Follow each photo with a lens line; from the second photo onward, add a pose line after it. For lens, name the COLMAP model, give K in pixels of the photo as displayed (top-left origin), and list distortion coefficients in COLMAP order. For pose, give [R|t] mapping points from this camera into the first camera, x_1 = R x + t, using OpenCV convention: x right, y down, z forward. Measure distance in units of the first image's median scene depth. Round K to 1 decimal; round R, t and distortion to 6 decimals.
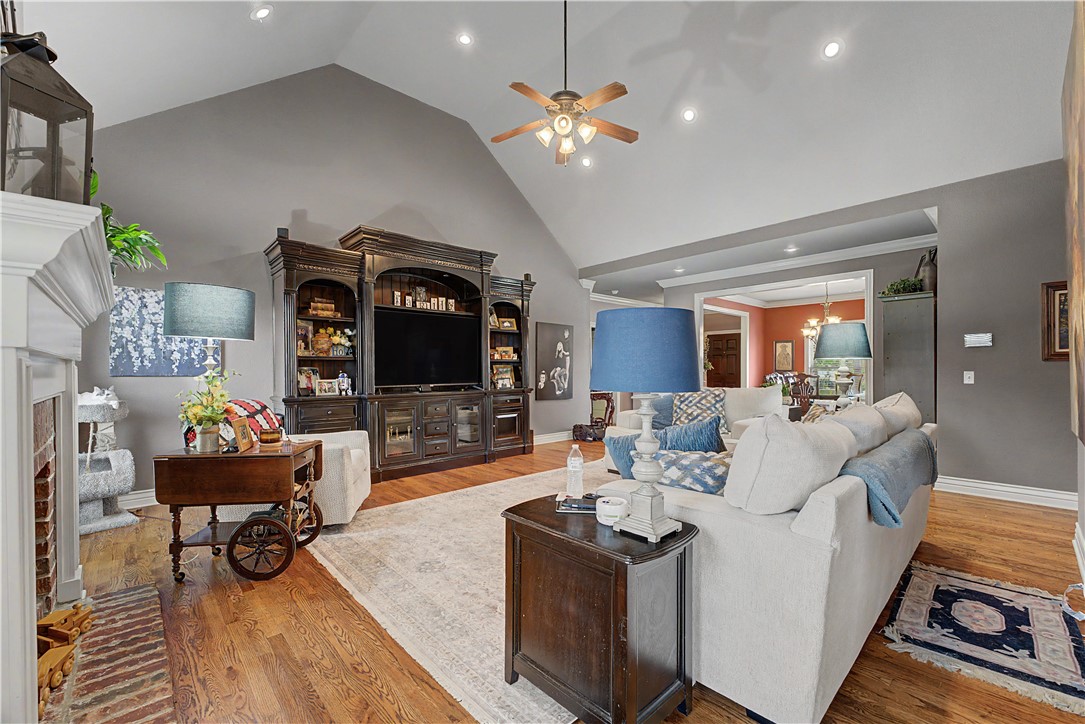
lens RADIAL K [[447.3, 0, 543.9], [0, 447.3, 367.7], [0, 0, 1]] dist [-0.000483, -0.000001]
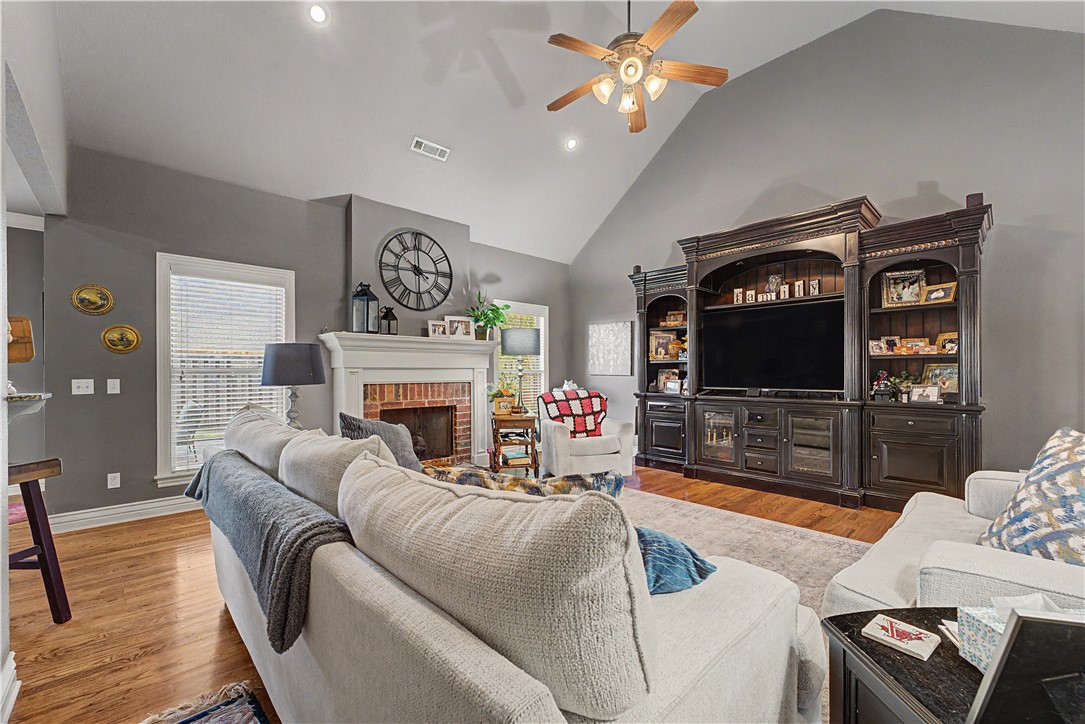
lens RADIAL K [[438.4, 0, 545.9], [0, 438.4, 368.8], [0, 0, 1]] dist [-0.004140, -0.000155]
pose [[0.014229, -0.003823, -0.999891, 0.672298], [0.006110, 0.999974, -0.003736, -0.000261], [0.999880, -0.006056, 0.014252, 0.655488]]
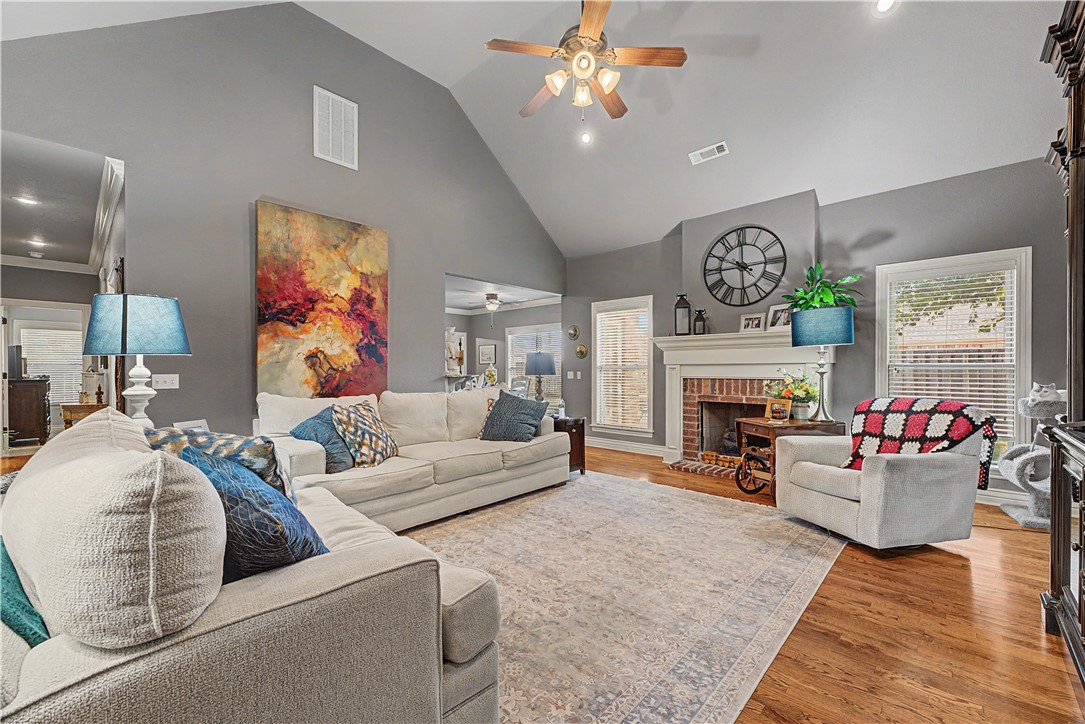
lens RADIAL K [[438.4, 0, 543.3], [0, 438.4, 368.5], [0, 0, 1]] dist [-0.004140, -0.000155]
pose [[-0.997249, 0.001813, -0.074096, 0.142458], [0.002289, 0.999977, -0.006334, 0.008940], [0.074083, -0.006486, -0.997231, 1.406331]]
